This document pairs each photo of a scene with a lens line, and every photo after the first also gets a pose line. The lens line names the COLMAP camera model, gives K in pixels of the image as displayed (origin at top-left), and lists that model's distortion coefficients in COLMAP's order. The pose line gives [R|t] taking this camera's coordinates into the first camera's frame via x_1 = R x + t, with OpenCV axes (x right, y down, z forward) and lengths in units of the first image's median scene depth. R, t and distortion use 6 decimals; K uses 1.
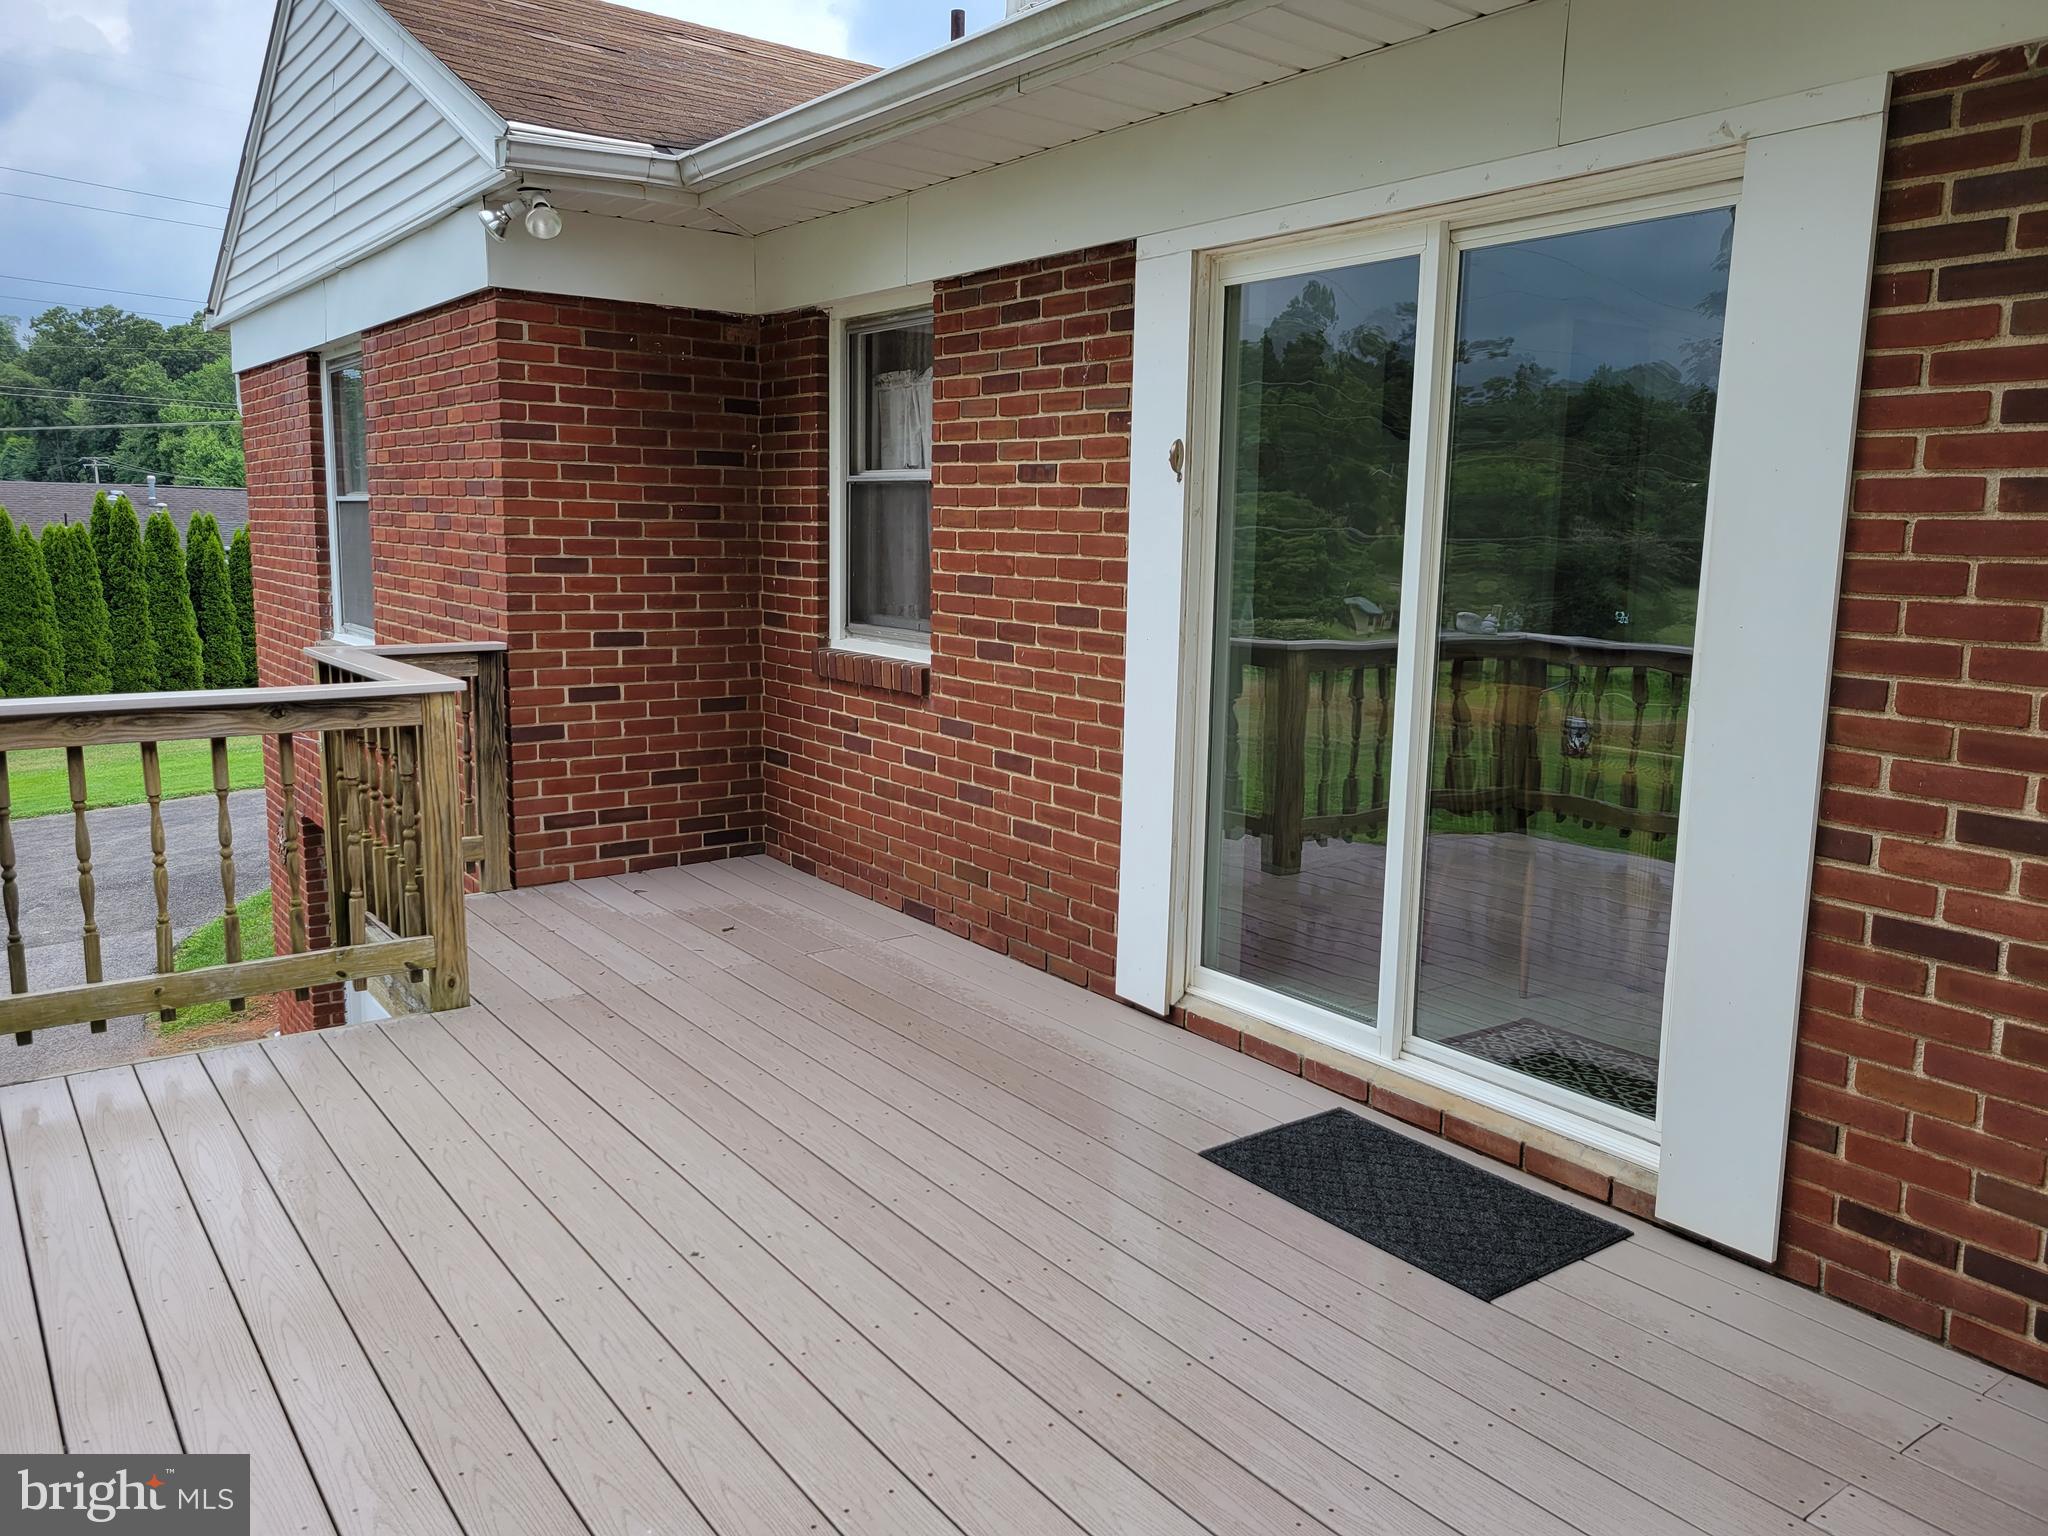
lens RADIAL K [[1526.7, 0, 1022.0], [0, 1526.7, 759.0], [0, 0, 1]] dist [0.051765, -0.029983]
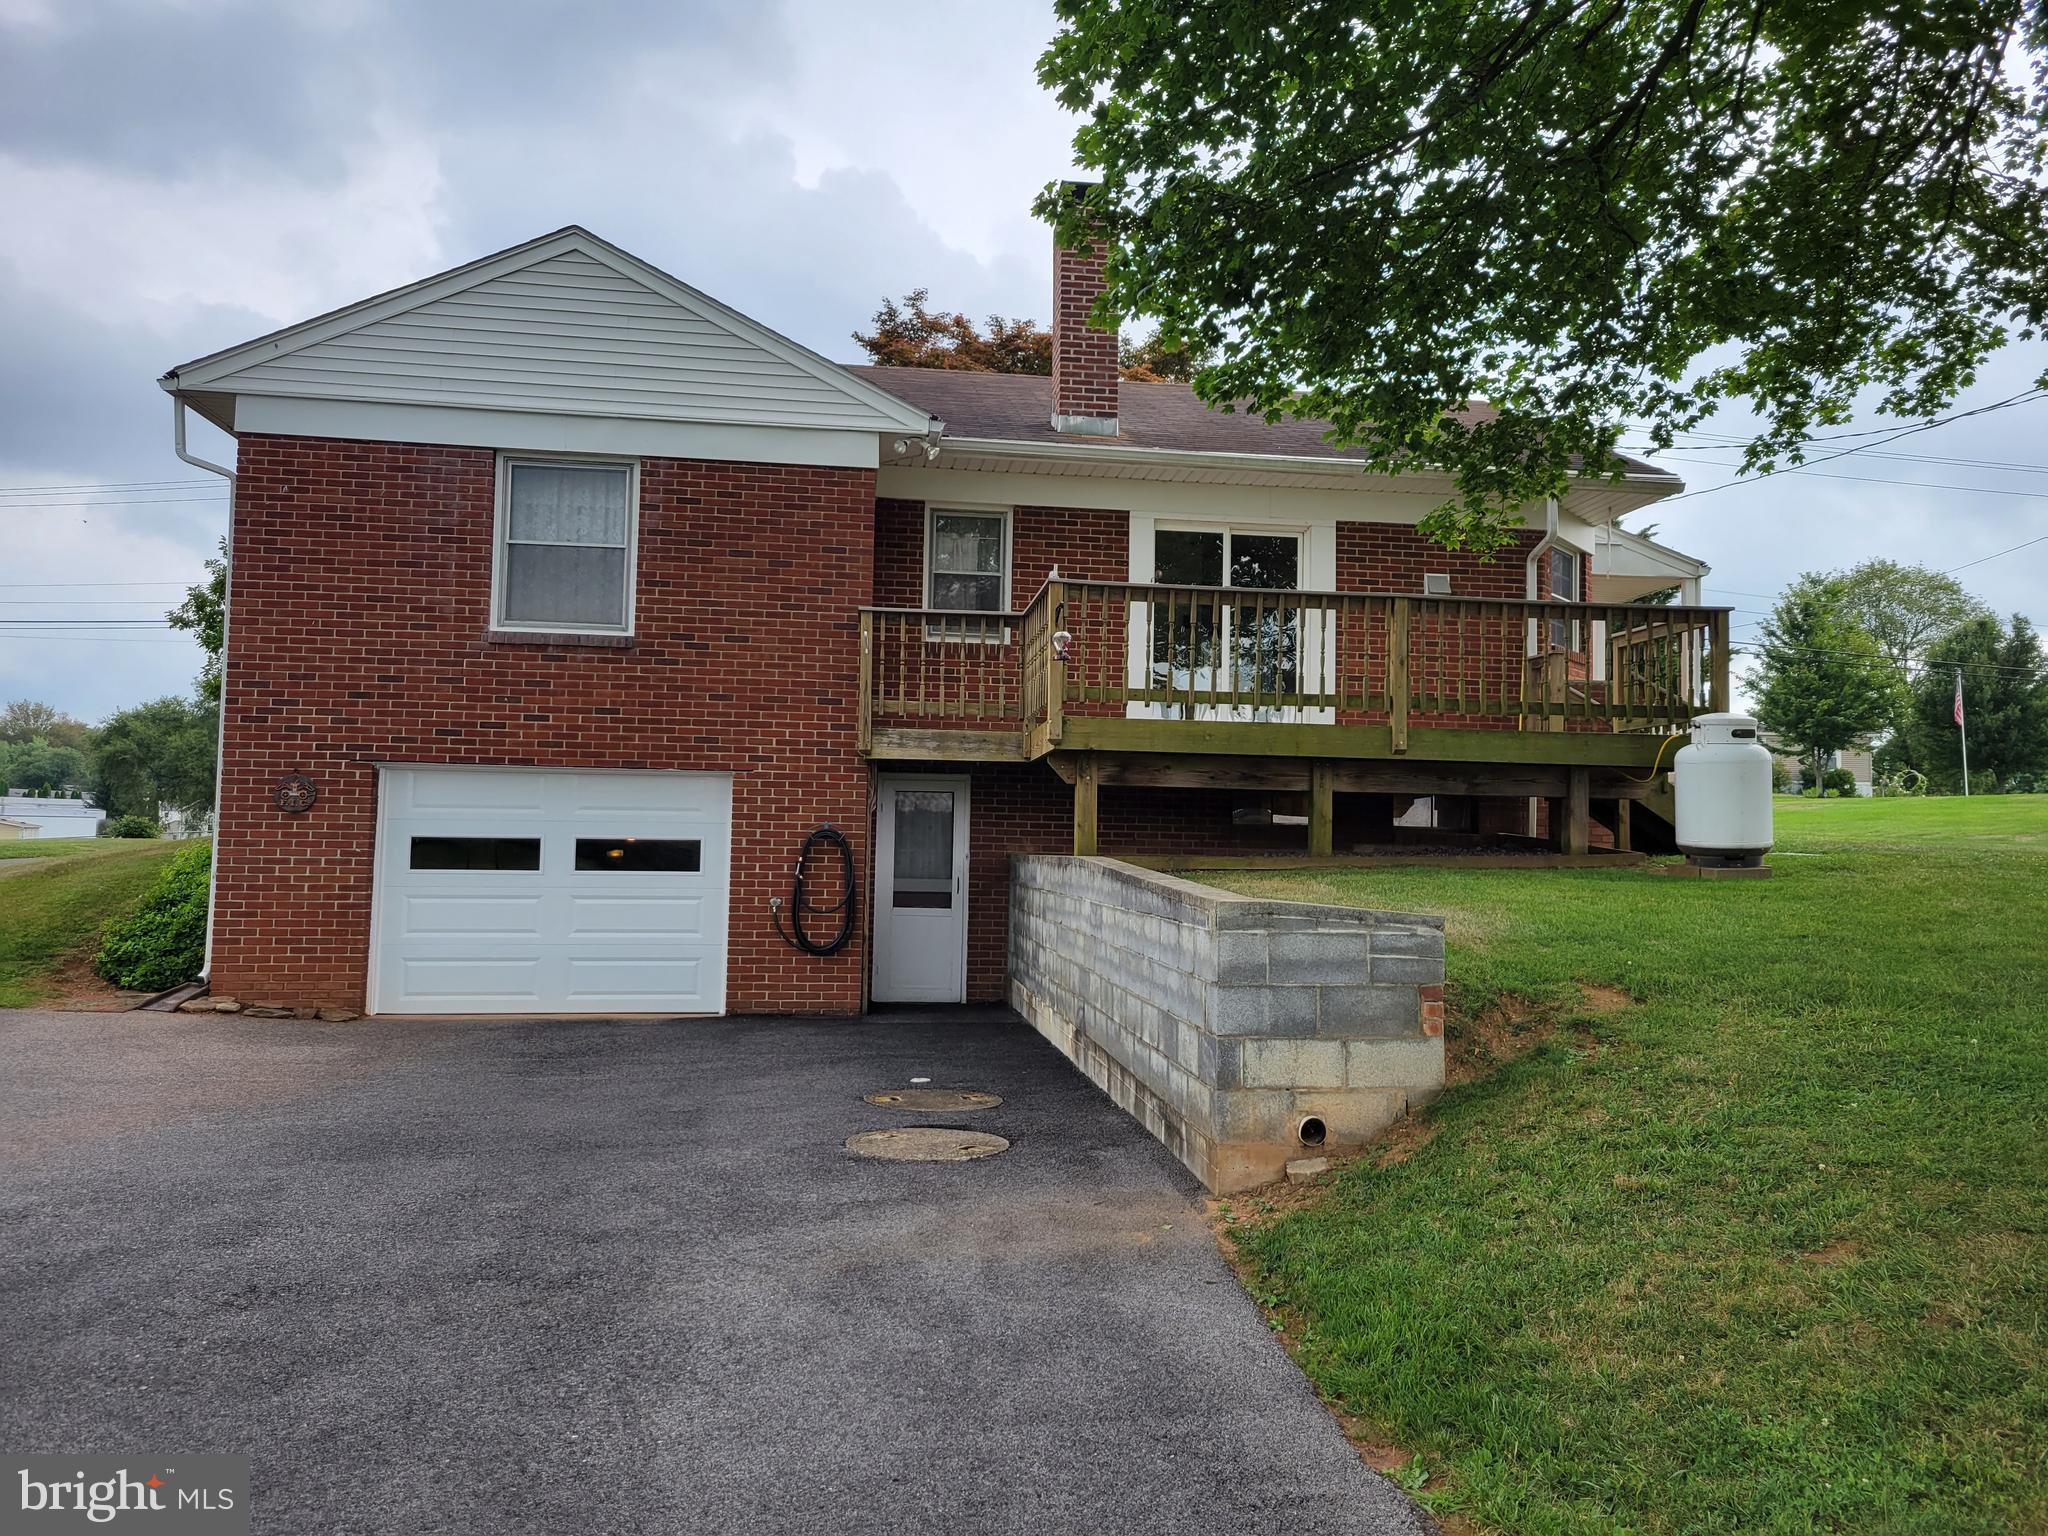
lens RADIAL K [[1529.1, 0, 1013.7], [0, 1529.1, 758.1], [0, 0, 1]] dist [0.057147, -0.037536]
pose [[0.462935, 0.049513, 0.885008, -2.231649], [0.127654, 0.984306, -0.121842, 0.425188], [-0.877152, 0.169380, 0.449349, -0.140409]]
